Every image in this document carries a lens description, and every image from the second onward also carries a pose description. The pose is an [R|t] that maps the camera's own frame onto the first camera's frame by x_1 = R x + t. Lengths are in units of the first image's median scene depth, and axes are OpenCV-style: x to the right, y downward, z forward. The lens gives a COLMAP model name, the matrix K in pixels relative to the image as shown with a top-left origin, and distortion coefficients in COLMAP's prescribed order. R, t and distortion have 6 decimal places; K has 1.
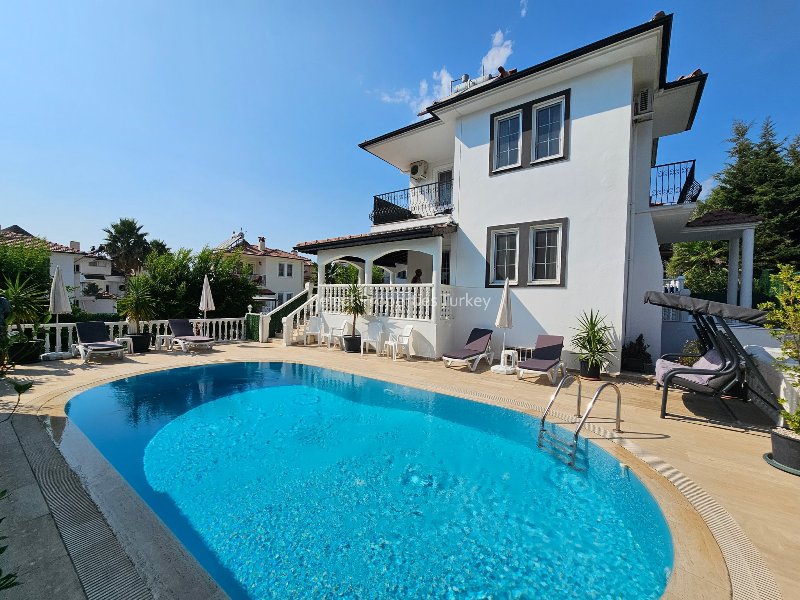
lens RADIAL K [[329.1, 0, 398.1], [0, 329.1, 303.9], [0, 0, 1]] dist [0.004931, -0.003888]
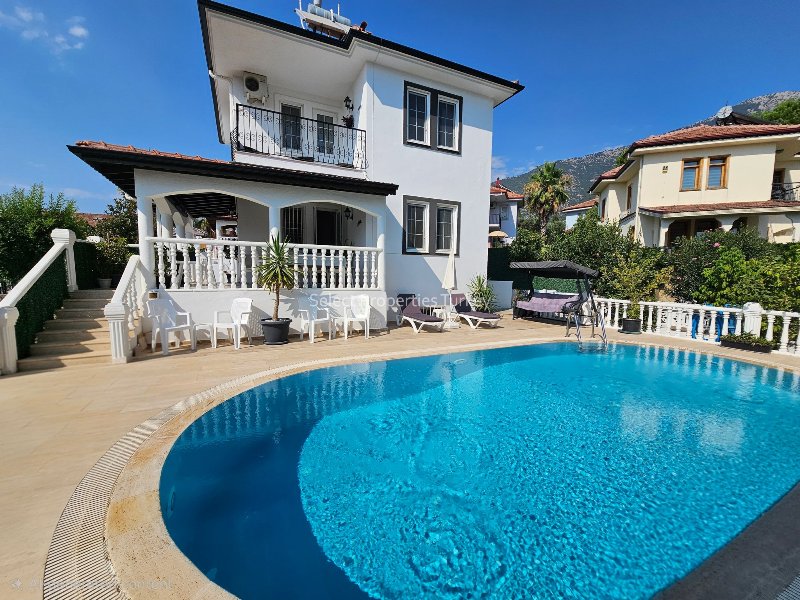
lens RADIAL K [[329.1, 0, 391.3], [0, 329.1, 302.9], [0, 0, 1]] dist [0.004931, -0.003888]
pose [[0.475812, -0.096957, 0.874186, -0.684830], [0.008860, 0.994383, 0.105466, -0.006253], [-0.879502, -0.042437, 0.473999, 0.531415]]
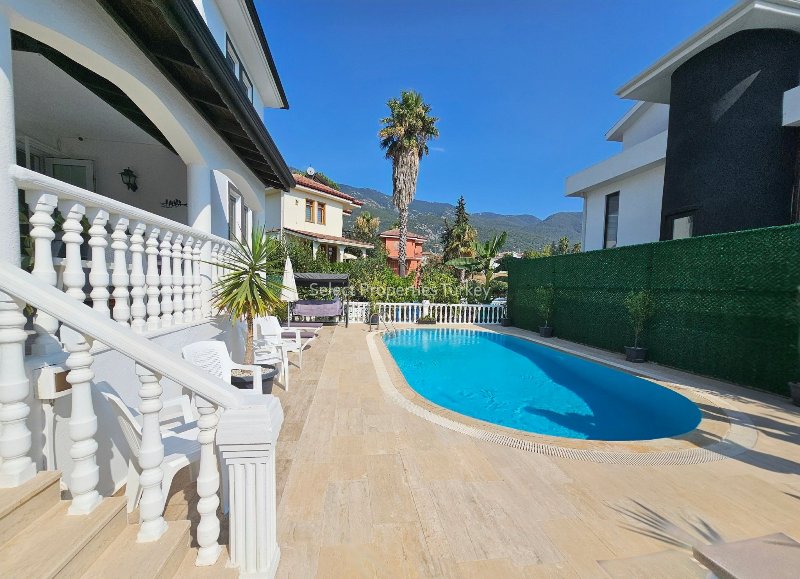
lens RADIAL K [[326.0, 0, 393.0], [0, 326.0, 310.3], [0, 0, 1]] dist [0.002958, 0.000082]
pose [[-0.702489, -0.106563, 0.703671, -0.598399], [-0.042485, 0.993242, 0.108002, -0.029464], [-0.710425, 0.045975, -0.702270, 1.292780]]
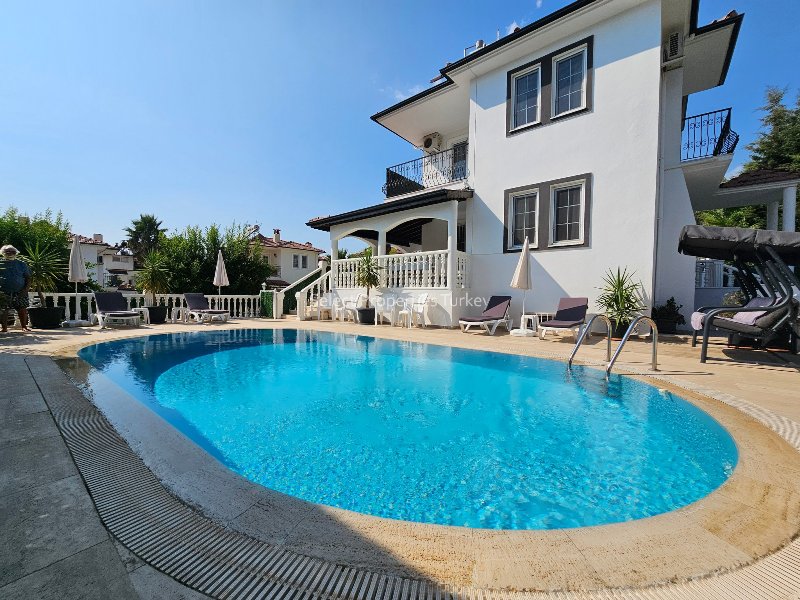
lens RADIAL K [[329.1, 0, 397.5], [0, 329.1, 303.4], [0, 0, 1]] dist [0.004931, -0.003888]
pose [[0.998988, -0.010432, -0.043751, -0.002798], [0.010660, 0.999931, 0.004985, 0.089806], [0.043696, -0.005446, 0.999030, 0.025925]]
